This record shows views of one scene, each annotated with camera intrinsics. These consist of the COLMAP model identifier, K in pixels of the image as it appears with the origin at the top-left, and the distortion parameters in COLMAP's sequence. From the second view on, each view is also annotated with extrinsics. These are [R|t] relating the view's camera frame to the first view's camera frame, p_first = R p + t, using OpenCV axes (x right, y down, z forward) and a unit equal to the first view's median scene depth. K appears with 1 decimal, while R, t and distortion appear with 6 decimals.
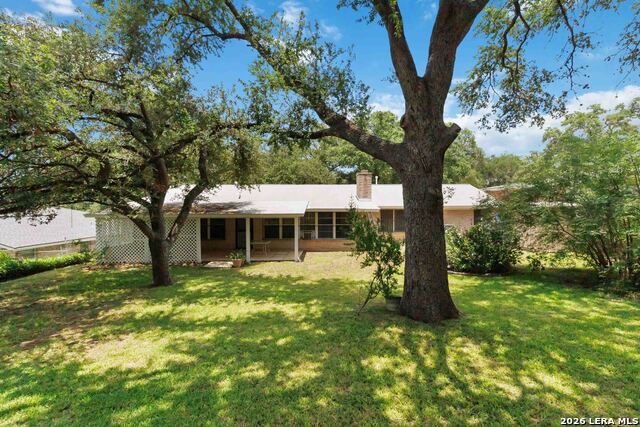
lens RADIAL K [[299.3, 0, 319.8], [0, 299.3, 209.8], [0, 0, 1]] dist [-0.002476, 0.000641]
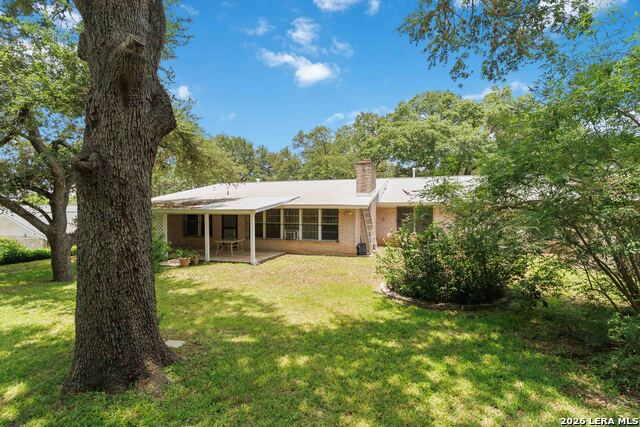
lens RADIAL K [[299.3, 0, 321.5], [0, 299.3, 211.9], [0, 0, 1]] dist [-0.002476, 0.000641]
pose [[0.947531, 0.008217, -0.319558, 0.570126], [-0.006371, 0.999956, 0.006822, 0.017372], [0.319600, -0.004428, 0.947542, 0.350065]]
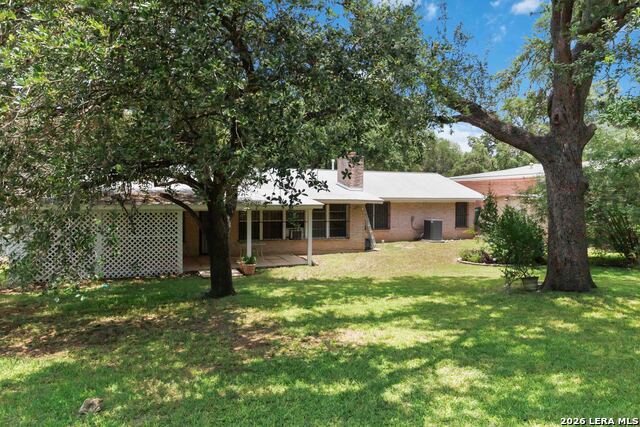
lens RADIAL K [[442.9, 0, 319.2], [0, 442.9, 214.5], [0, 0, 1]] dist [0.000354, -0.001121]
pose [[0.931801, -0.004289, 0.362943, -0.701882], [-0.002642, 0.999824, 0.018596, 0.022795], [-0.362959, -0.018286, 0.931626, -0.141916]]
